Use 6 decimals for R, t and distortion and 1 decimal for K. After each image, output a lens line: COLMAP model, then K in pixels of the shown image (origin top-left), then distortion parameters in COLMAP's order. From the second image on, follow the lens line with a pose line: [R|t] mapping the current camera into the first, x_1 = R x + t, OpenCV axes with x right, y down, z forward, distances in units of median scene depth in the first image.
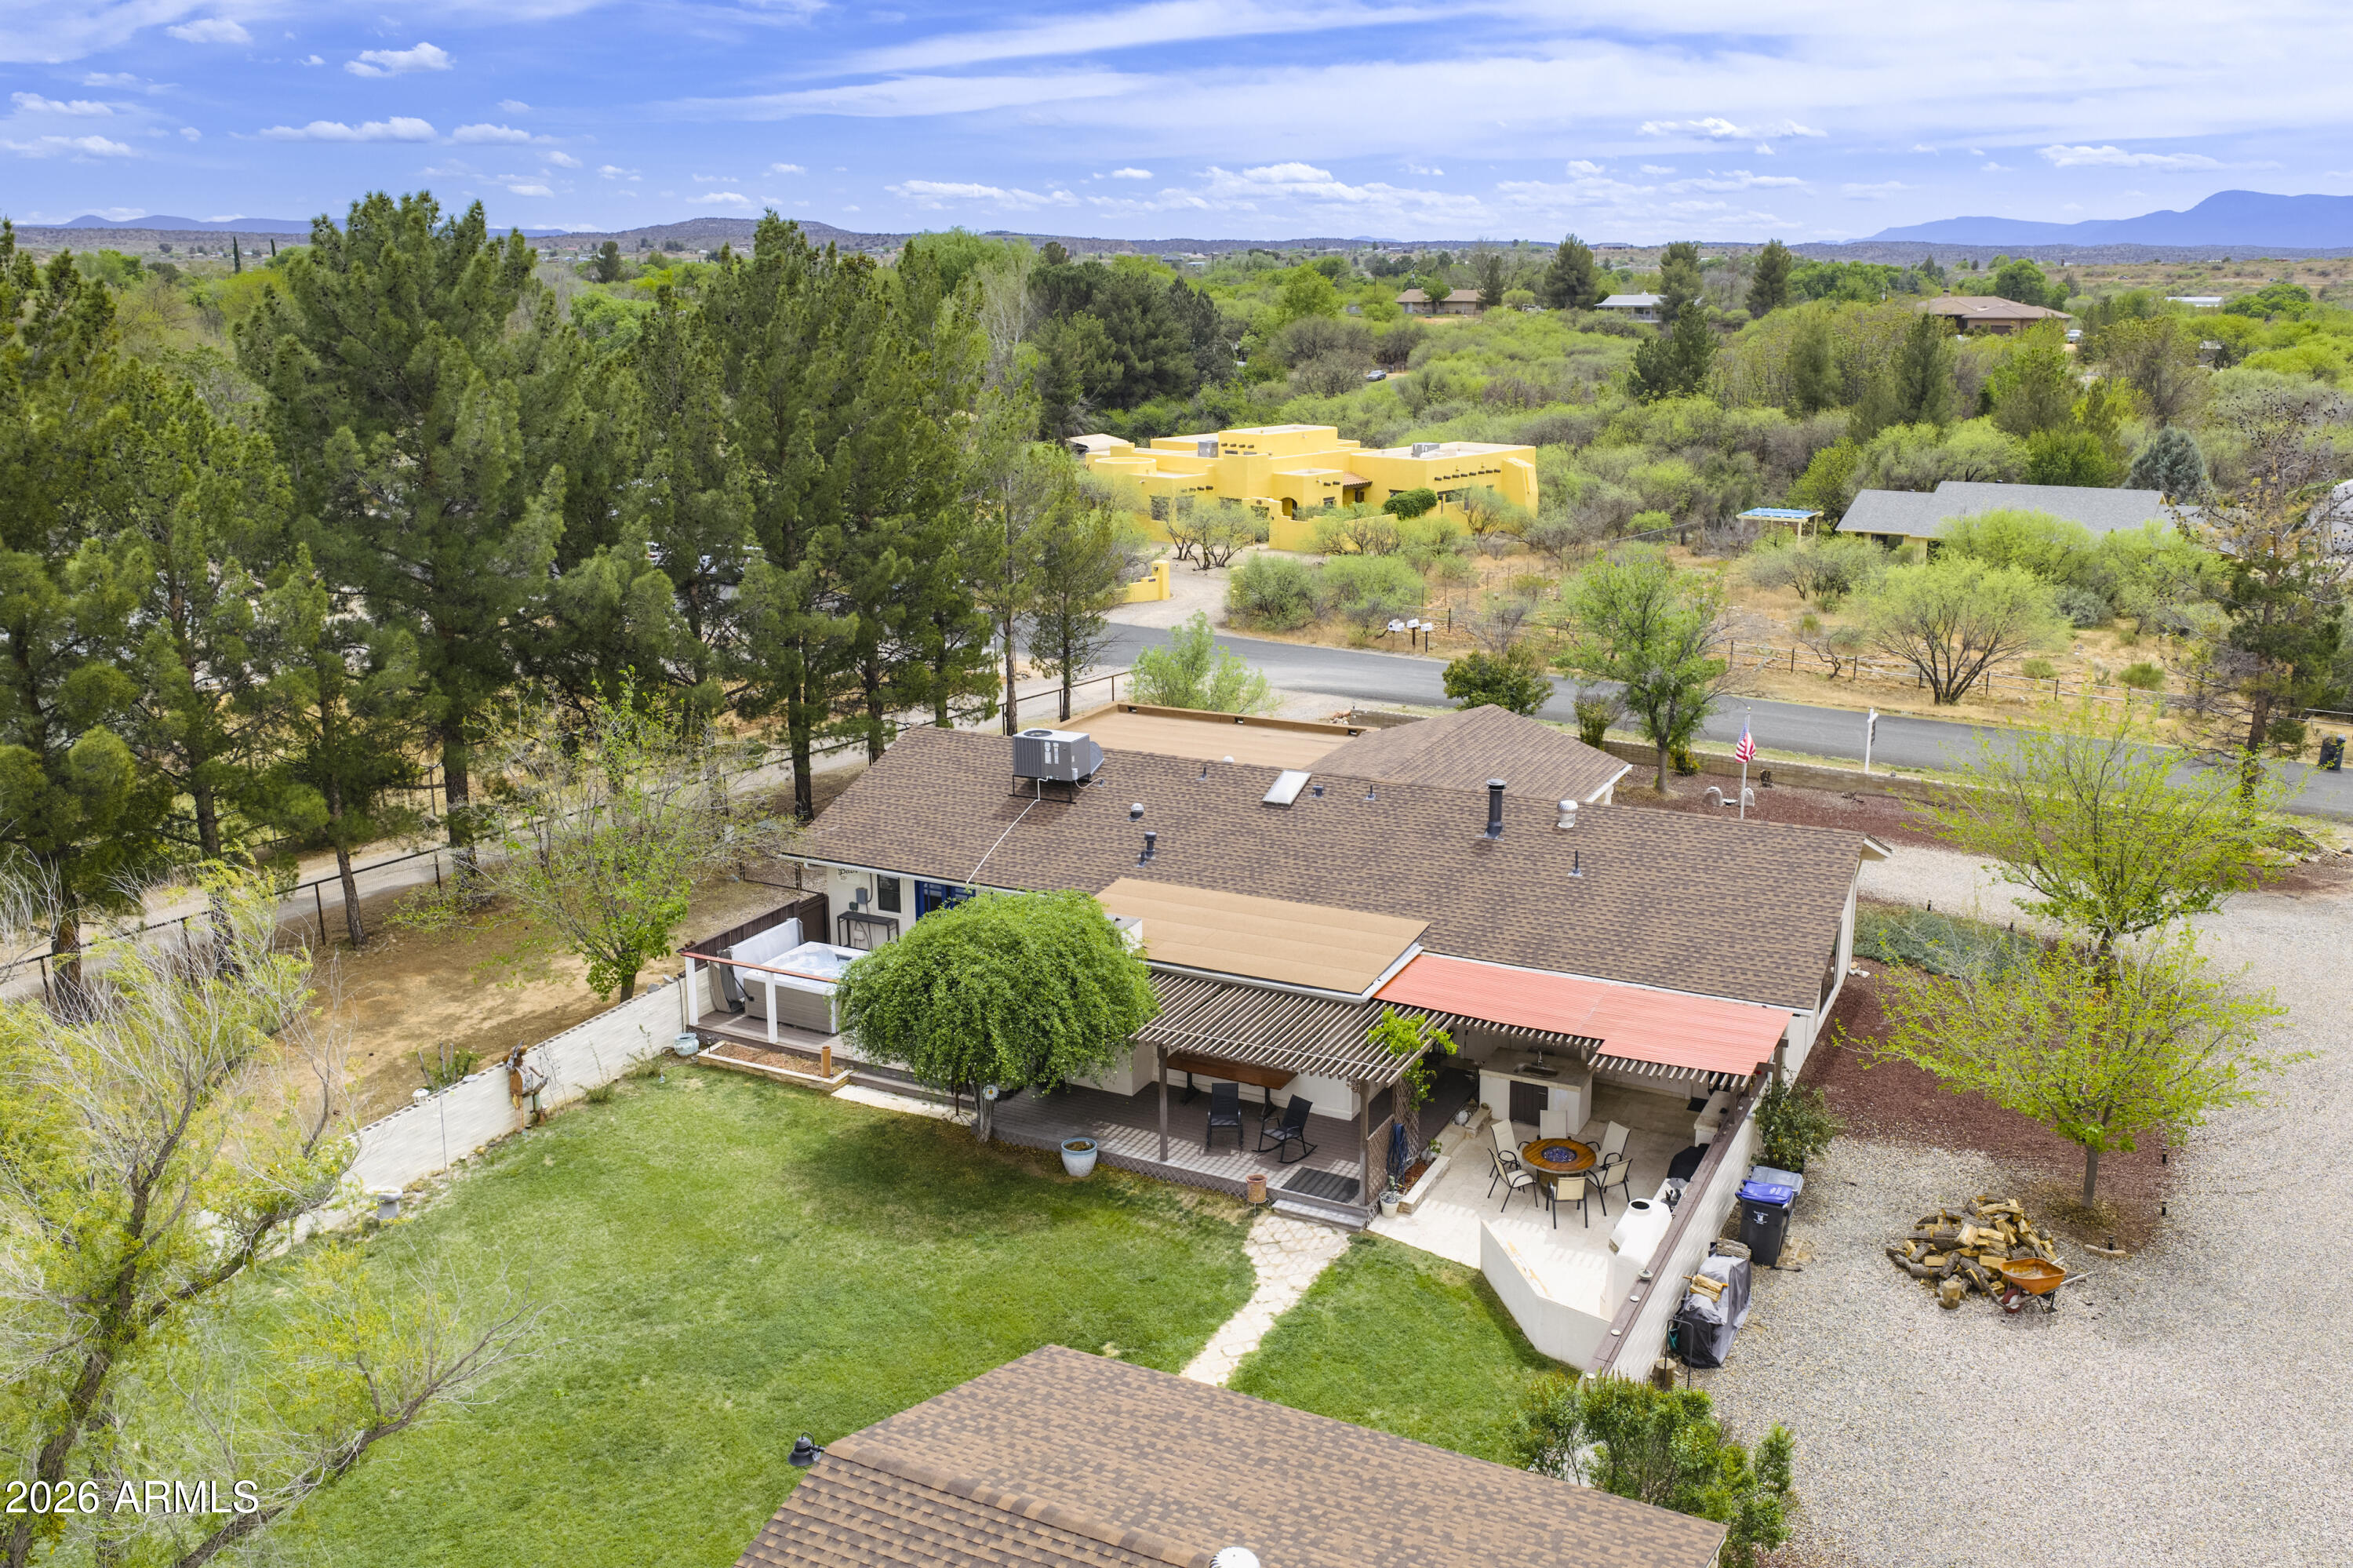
lens RADIAL K [[1950.3, 0, 1162.1], [0, 1950.3, 777.3], [0, 0, 1]] dist [0.016677, -0.034731]
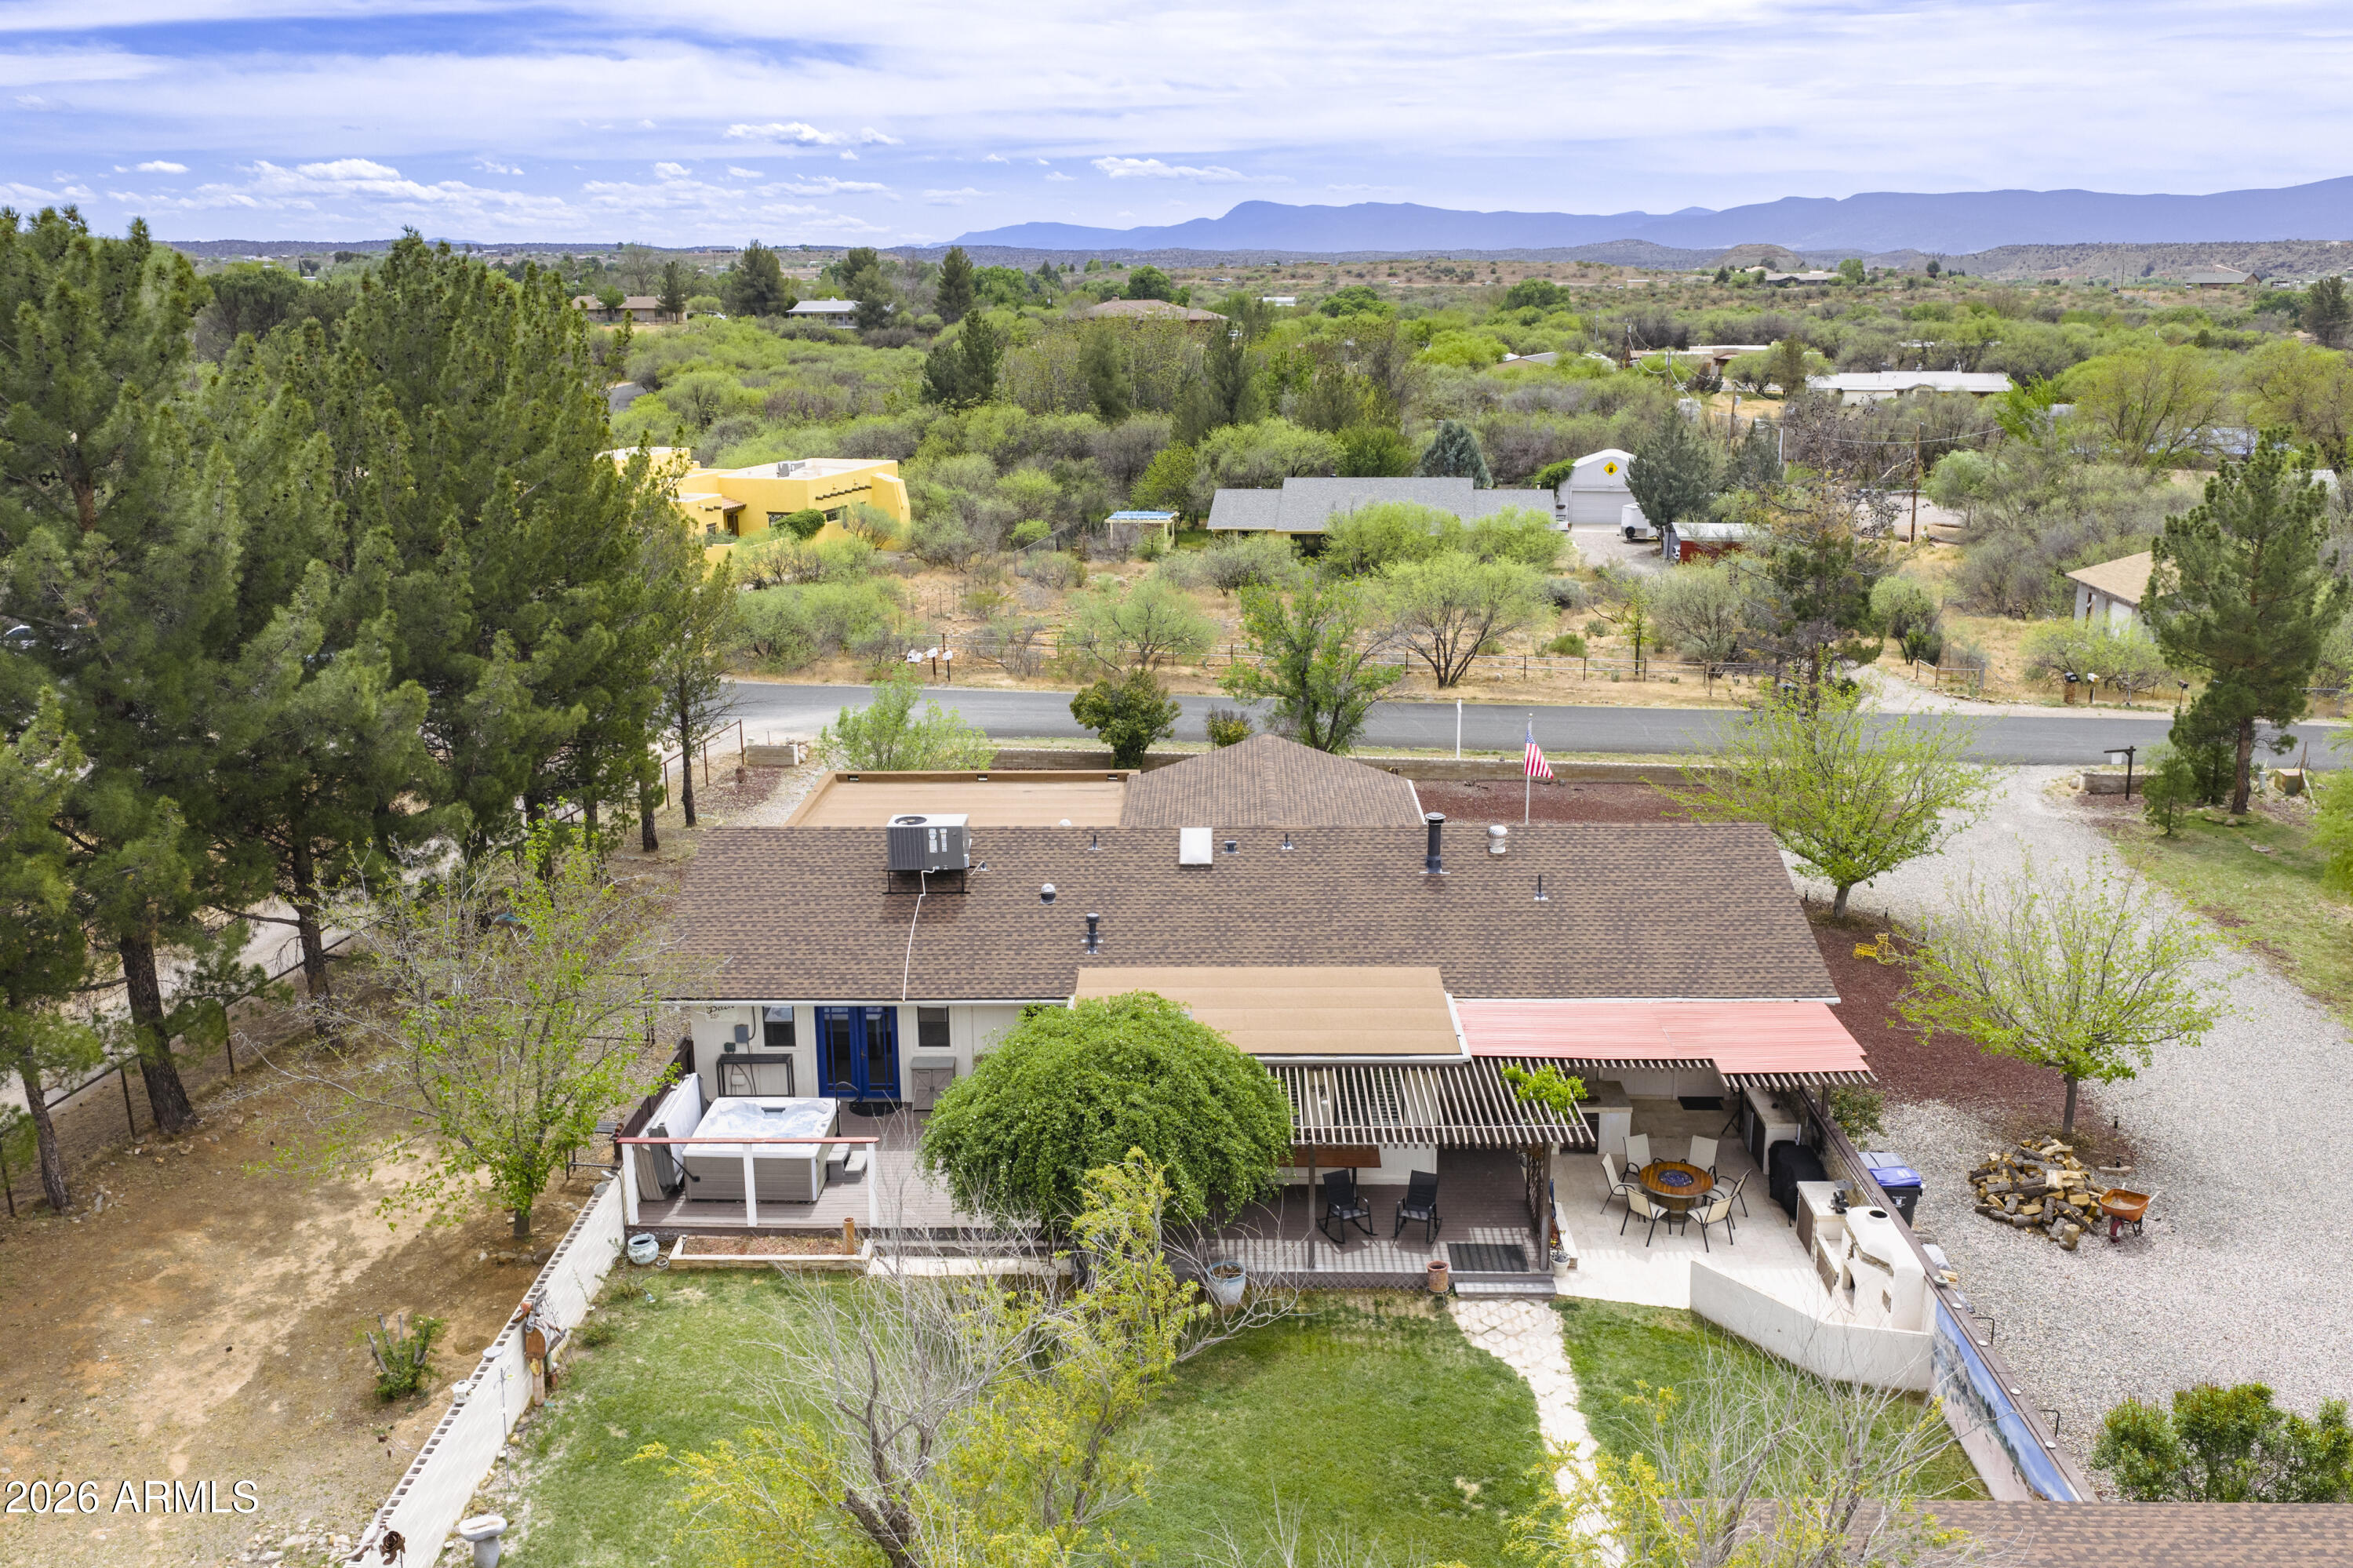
lens RADIAL K [[1950.3, 0, 1171.9], [0, 1950.3, 796.0], [0, 0, 1]] dist [0.016677, -0.034731]
pose [[0.903811, -0.114004, 0.412468, -0.170496], [0.110951, 0.993329, 0.031432, -0.025723], [-0.413299, 0.017355, 0.910430, 0.073020]]
